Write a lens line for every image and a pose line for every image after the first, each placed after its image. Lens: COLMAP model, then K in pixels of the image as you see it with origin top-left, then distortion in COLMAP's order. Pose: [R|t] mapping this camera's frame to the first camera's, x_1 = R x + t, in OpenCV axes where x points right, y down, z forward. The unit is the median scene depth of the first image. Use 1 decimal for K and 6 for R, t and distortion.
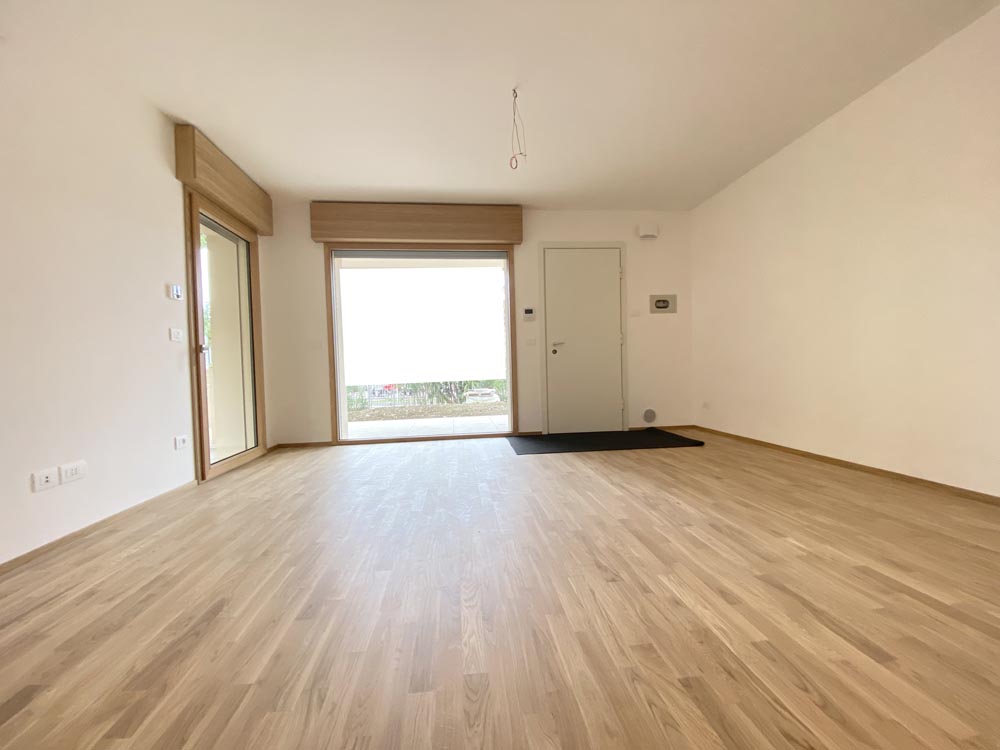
lens RADIAL K [[402.9, 0, 496.6], [0, 402.9, 377.2], [0, 0, 1]] dist [0.023823, -0.021649]
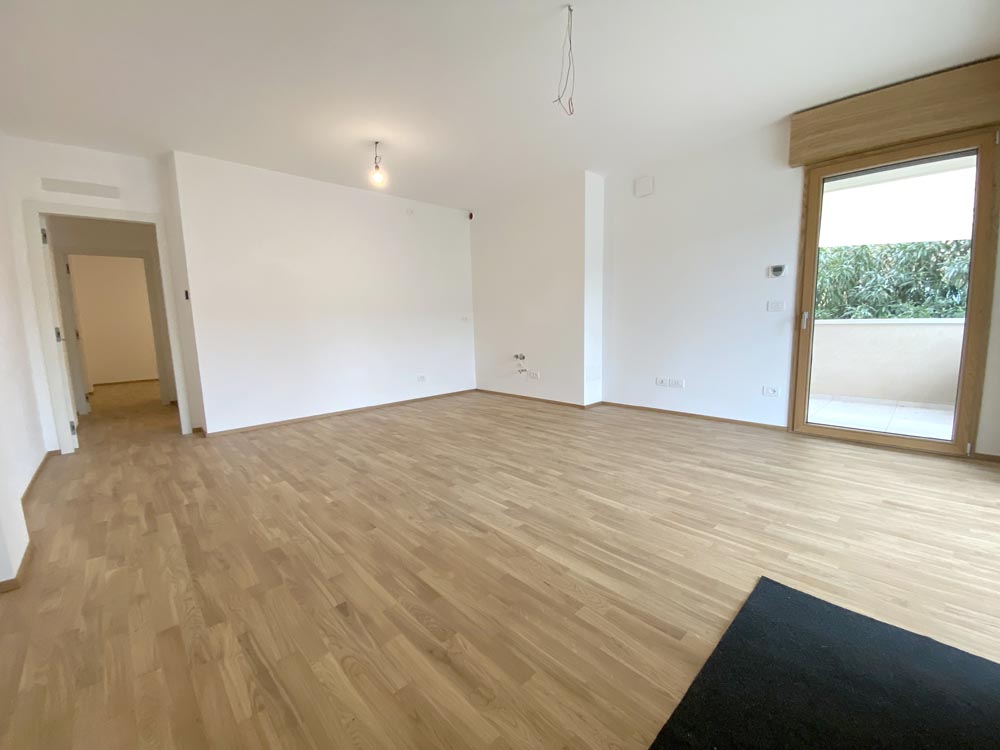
lens RADIAL K [[402.9, 0, 496.6], [0, 402.9, 377.2], [0, 0, 1]] dist [0.023823, -0.021649]
pose [[-0.798256, 0.129729, -0.588182, 0.539649], [0.033241, 0.984530, 0.172035, -0.107676], [0.601400, 0.117776, -0.790219, 1.230636]]
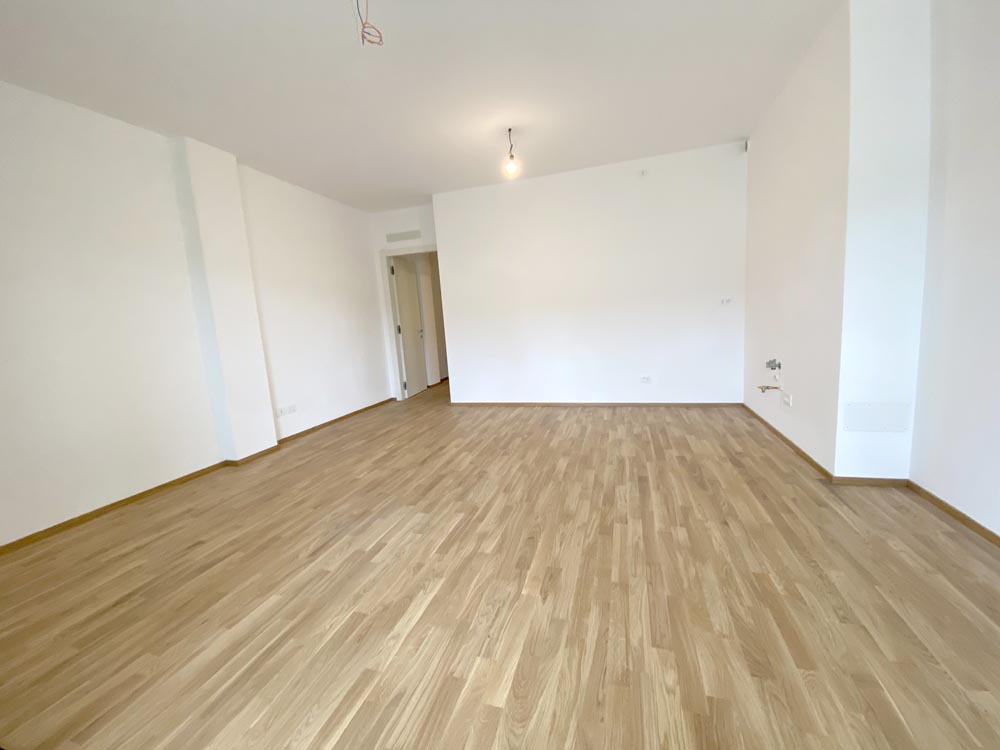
lens RADIAL K [[402.9, 0, 496.6], [0, 402.9, 377.2], [0, 0, 1]] dist [0.023823, -0.021649]
pose [[-0.913680, 0.031601, 0.405205, -0.247708], [0.105025, 0.981469, 0.160274, -0.106804], [-0.392631, 0.188995, -0.900067, 1.159404]]
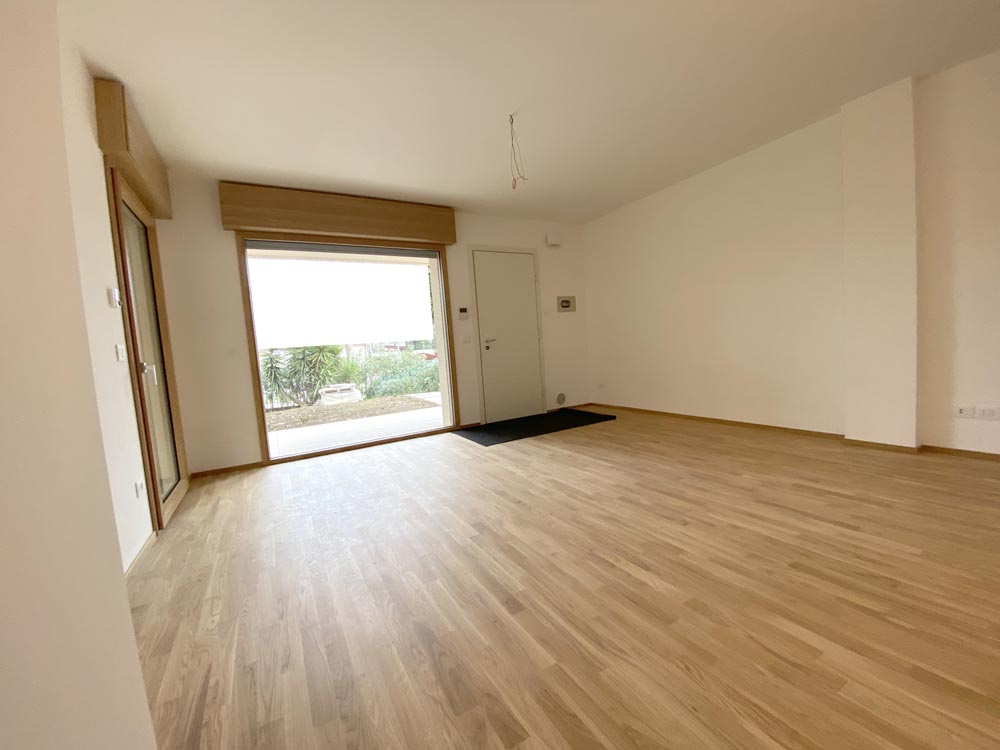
lens RADIAL K [[402.9, 0, 496.6], [0, 402.9, 377.2], [0, 0, 1]] dist [0.023823, -0.021649]
pose [[0.914284, -0.068751, 0.399196, -0.365112], [0.055650, 0.997466, 0.044330, -0.042431], [-0.401232, -0.018315, 0.915793, 0.000203]]
